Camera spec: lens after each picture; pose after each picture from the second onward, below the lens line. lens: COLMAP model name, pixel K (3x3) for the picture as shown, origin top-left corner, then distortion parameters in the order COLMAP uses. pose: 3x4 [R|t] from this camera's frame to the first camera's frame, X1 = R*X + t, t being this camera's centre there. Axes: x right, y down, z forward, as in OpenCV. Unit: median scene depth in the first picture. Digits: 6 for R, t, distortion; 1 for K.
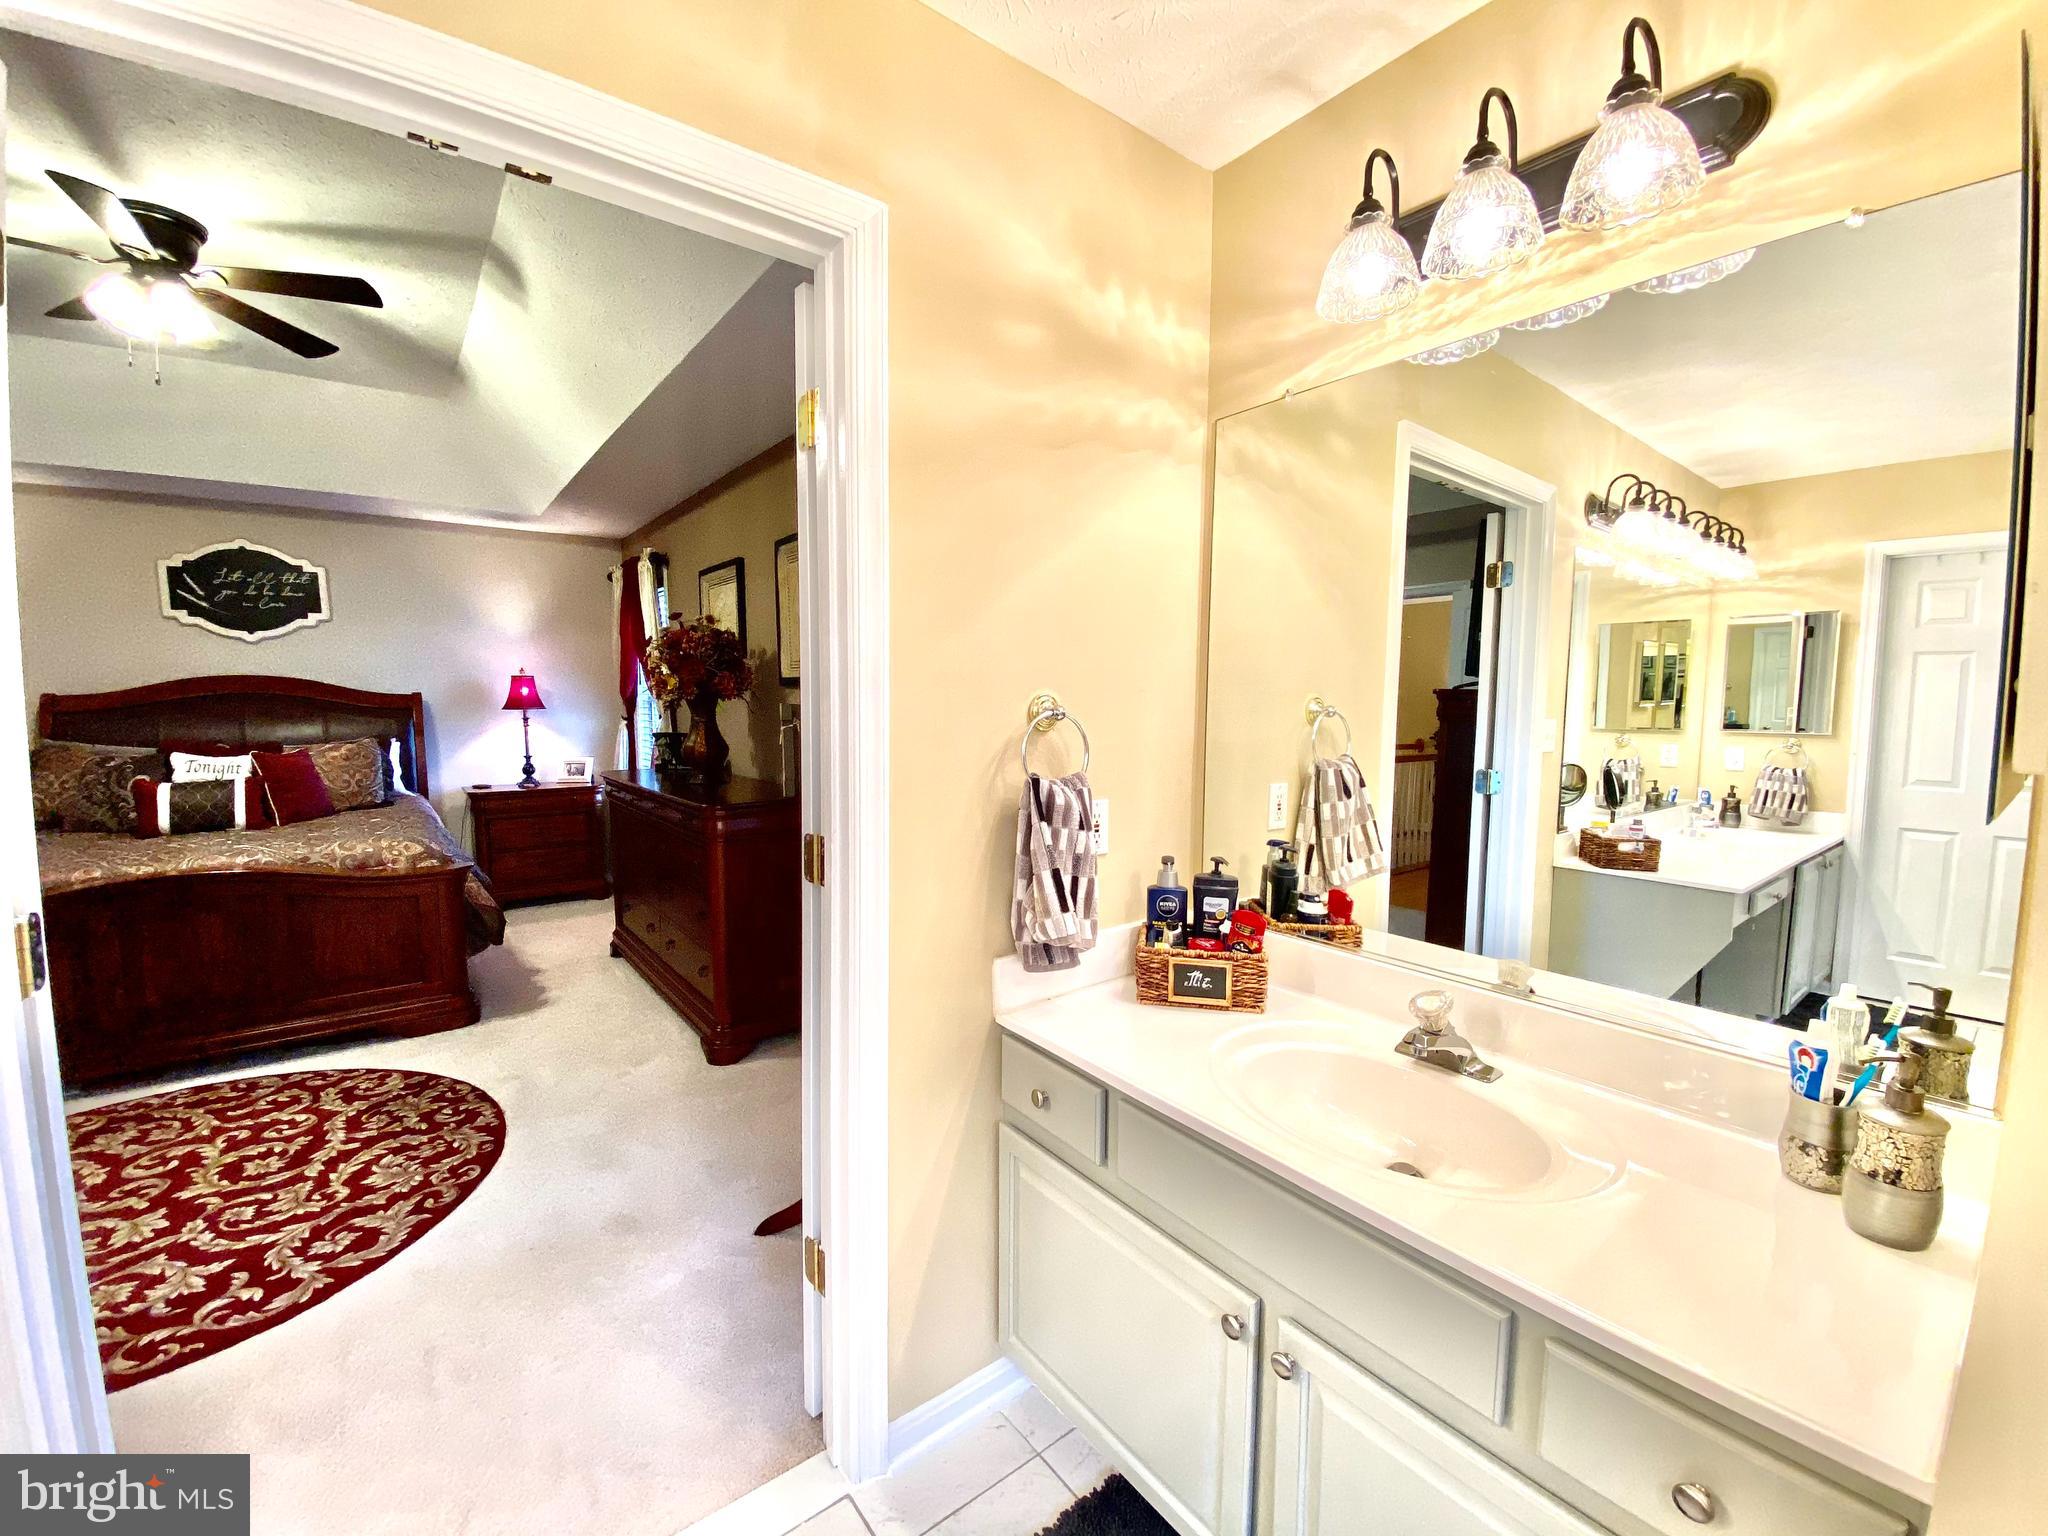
lens RADIAL K [[832.8, 0, 1020.7], [0, 832.8, 771.1], [0, 0, 1]] dist [0.026209, -0.023796]
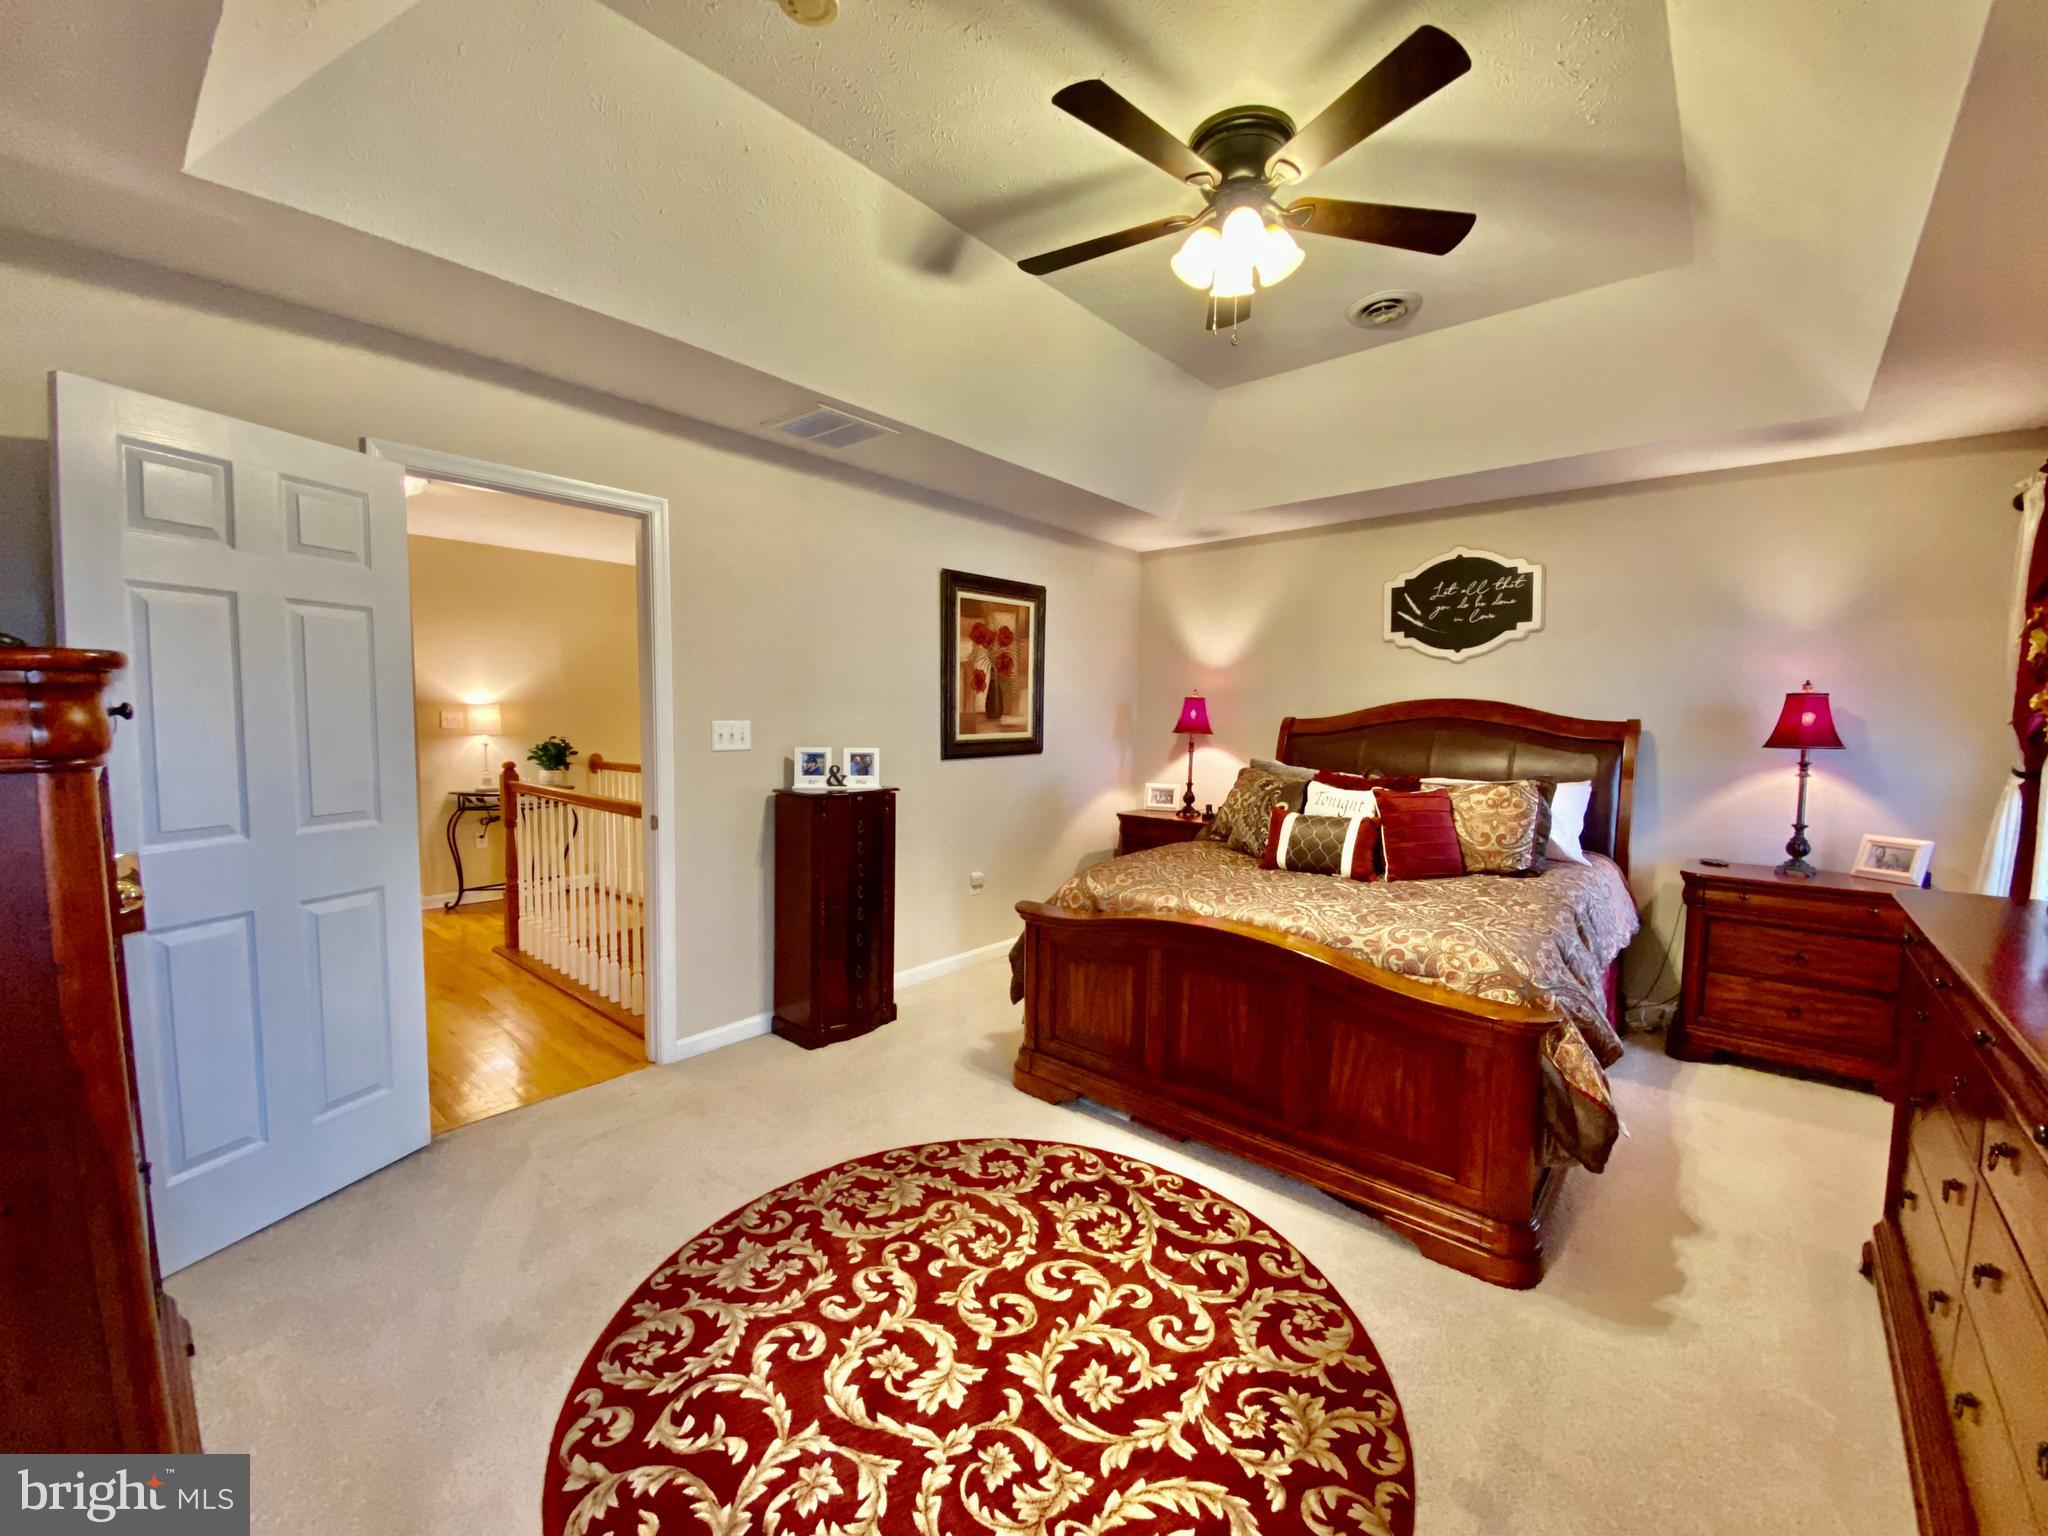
lens RADIAL K [[832.8, 0, 1020.7], [0, 832.8, 771.1], [0, 0, 1]] dist [0.026209, -0.023796]
pose [[0.201934, 0.068397, -0.977008, -0.213160], [-0.097873, 0.993974, 0.049356, -0.058926], [0.974497, 0.085656, 0.207411, 0.602130]]
